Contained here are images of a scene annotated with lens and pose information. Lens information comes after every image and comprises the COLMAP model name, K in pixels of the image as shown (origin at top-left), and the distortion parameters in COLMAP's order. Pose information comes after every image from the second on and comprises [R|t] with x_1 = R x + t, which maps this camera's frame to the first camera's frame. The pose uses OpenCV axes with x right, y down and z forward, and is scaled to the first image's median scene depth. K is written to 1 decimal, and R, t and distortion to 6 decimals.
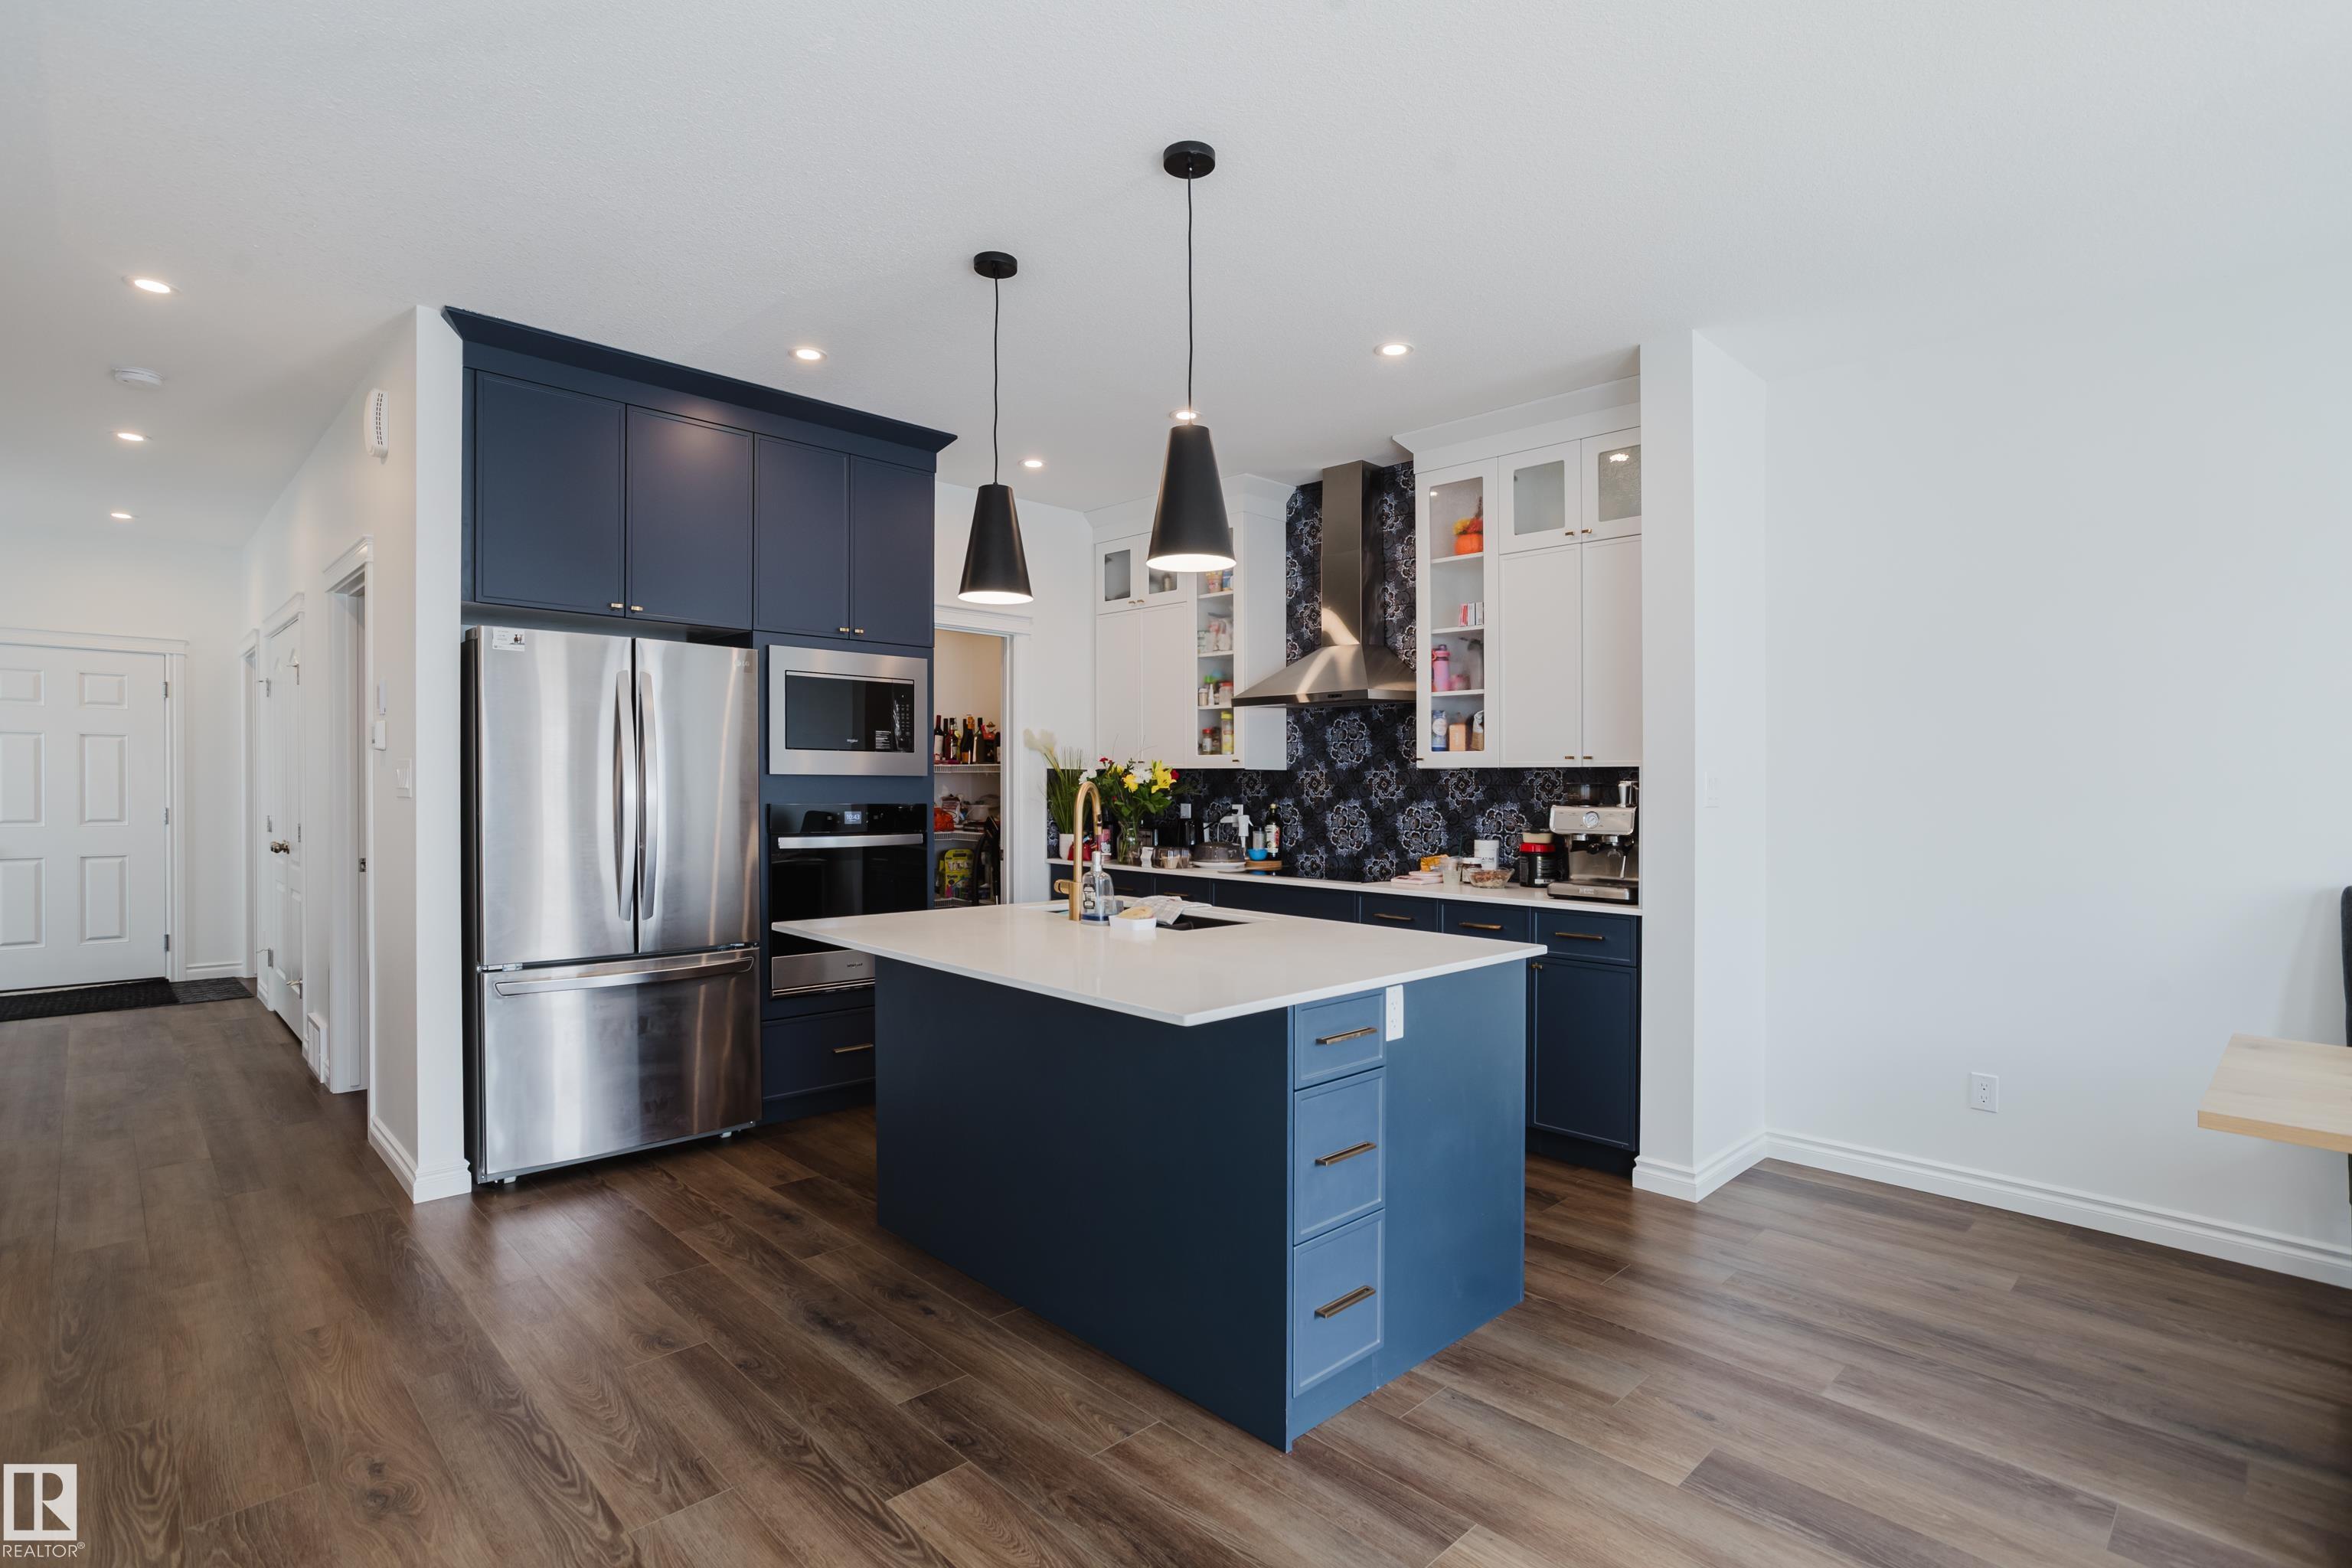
lens RADIAL K [[1141.3, 0, 1167.2], [0, 1141.3, 768.1], [0, 0, 1]] dist [-0.040054, 0.026002]
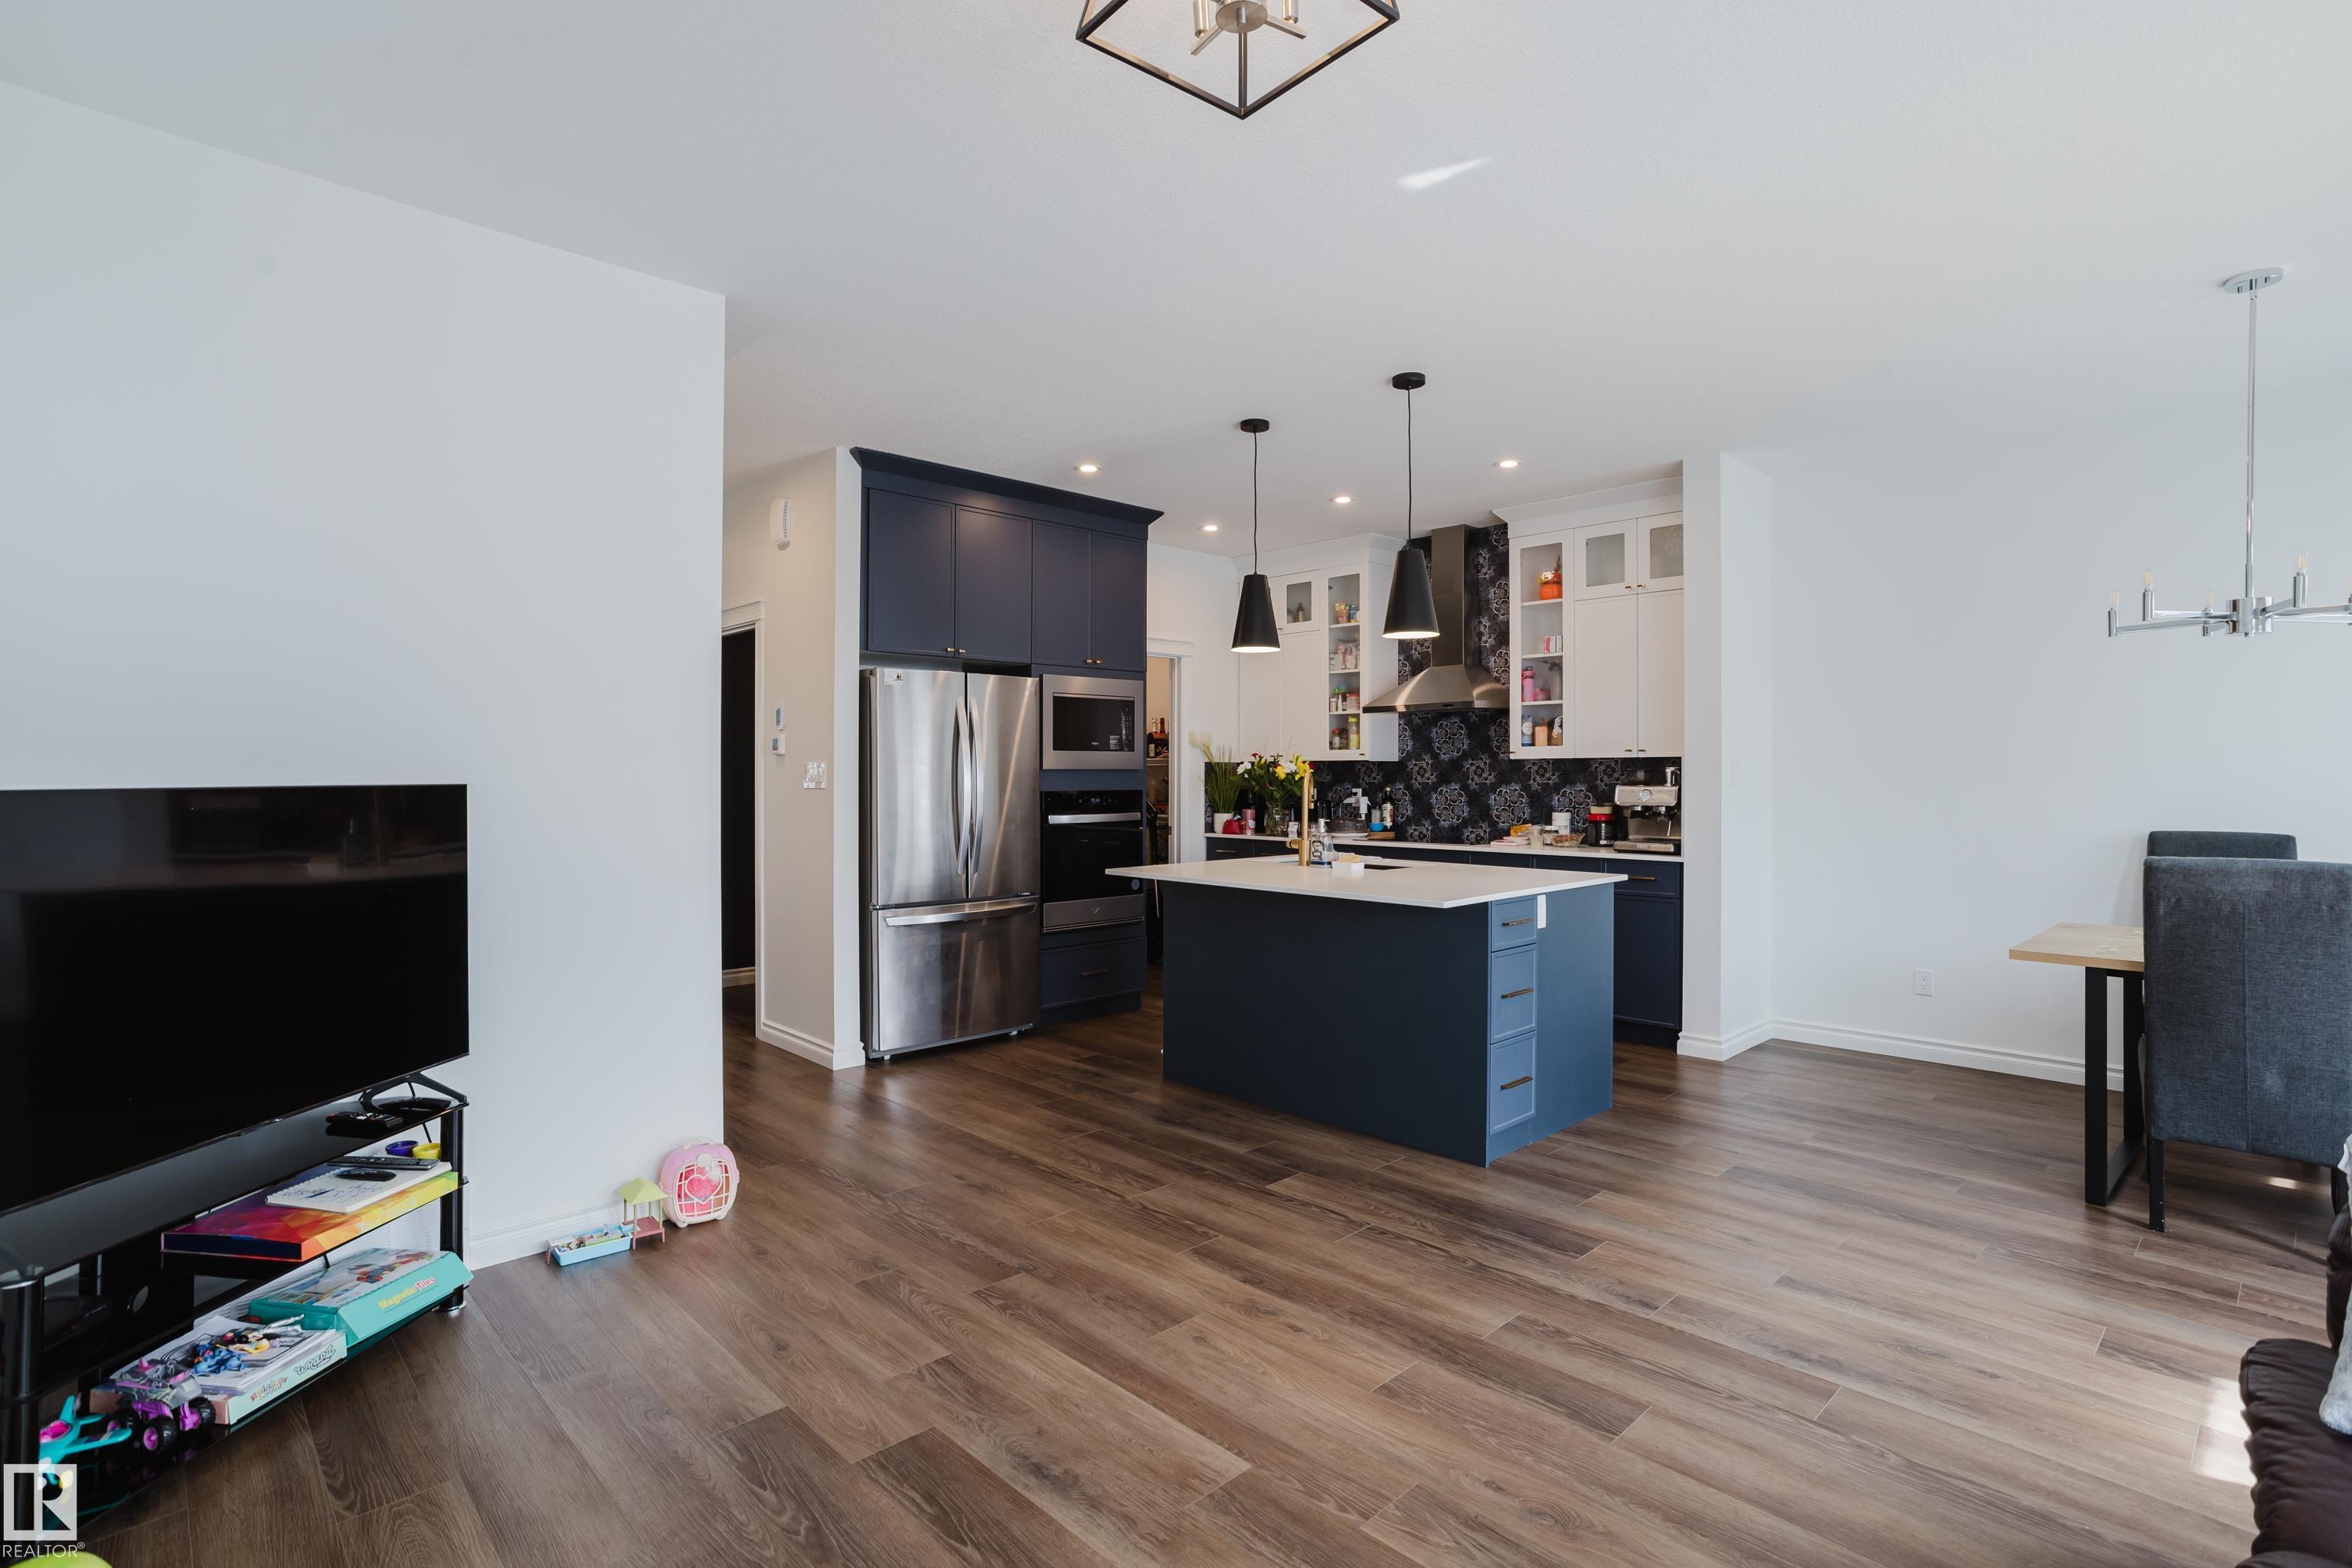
lens RADIAL K [[1137.2, 0, 1176.0], [0, 1137.2, 784.0], [0, 0, 1]] dist [-0.036949, 0.024881]
pose [[0.999933, -0.010947, -0.003824, -0.189179], [0.011034, 0.999664, 0.023445, -0.006946], [0.003566, -0.023486, 0.999718, -0.372586]]
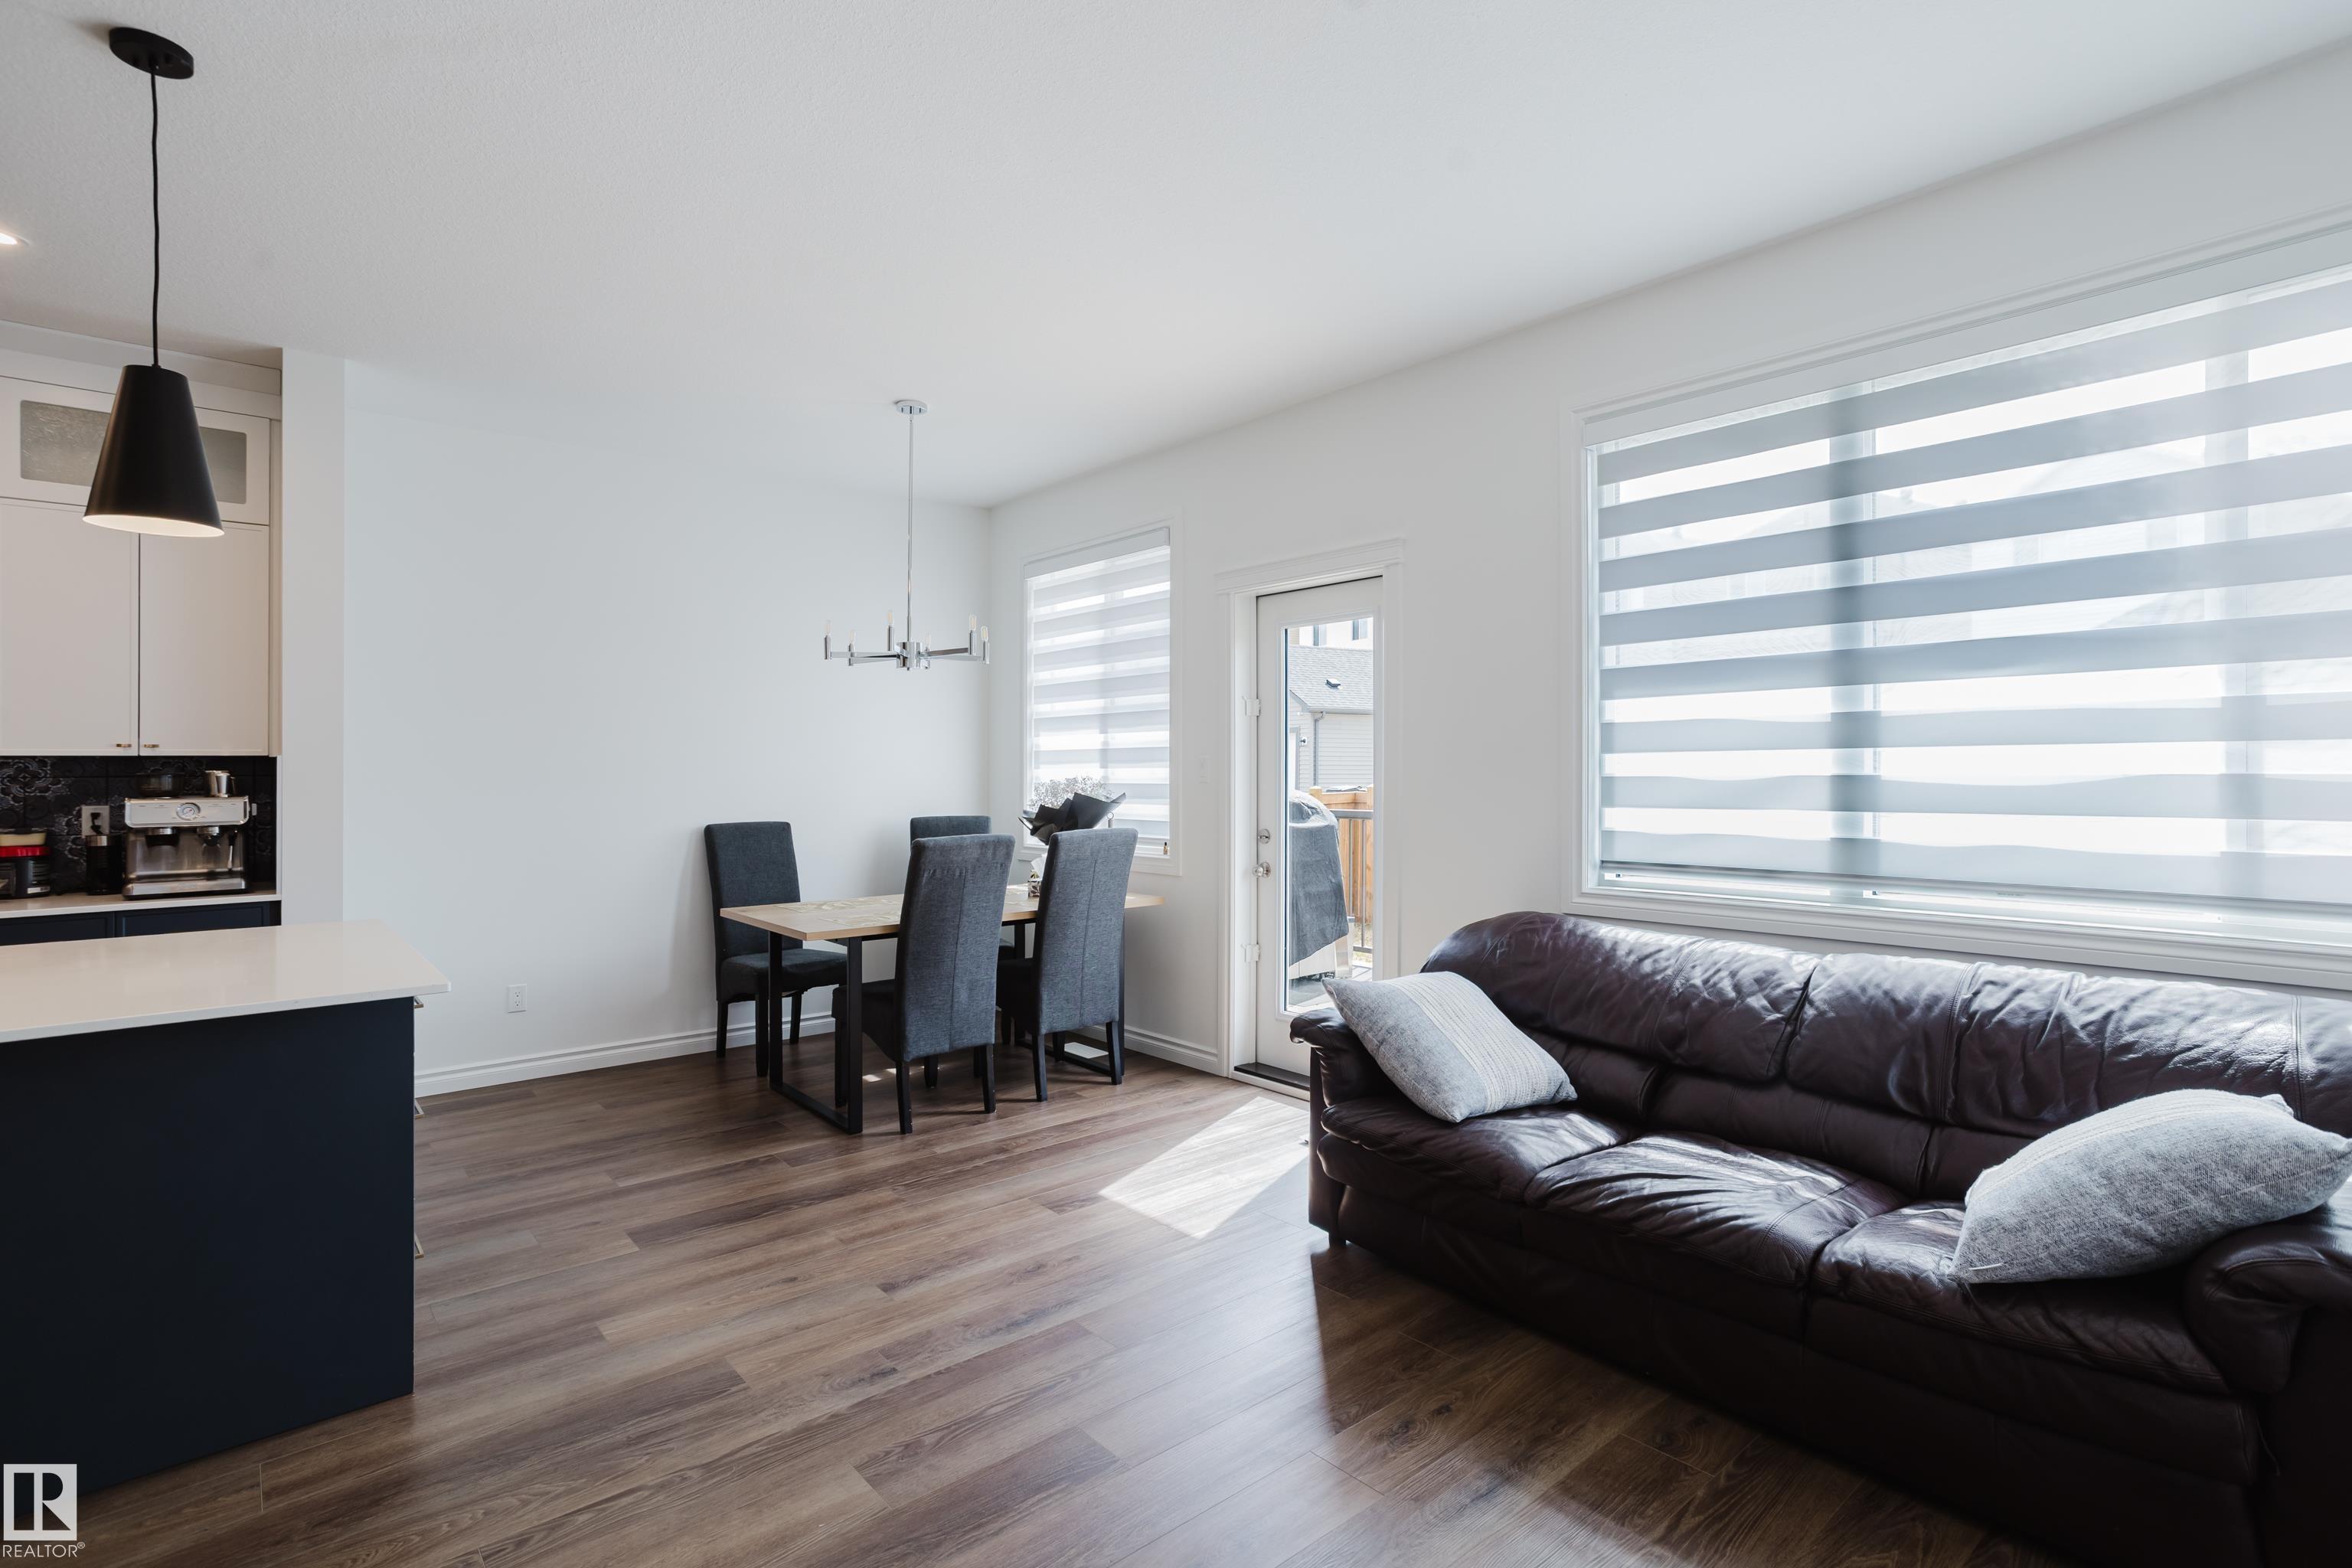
lens RADIAL K [[1169.8, 0, 1149.7], [0, 1169.8, 772.5], [0, 0, 1]] dist [-0.000363, 0.026343]
pose [[0.093406, -0.017917, 0.995467, -0.521034], [-0.005605, 0.999813, 0.018521, -0.009481], [-0.995612, -0.007309, 0.093288, 0.102724]]
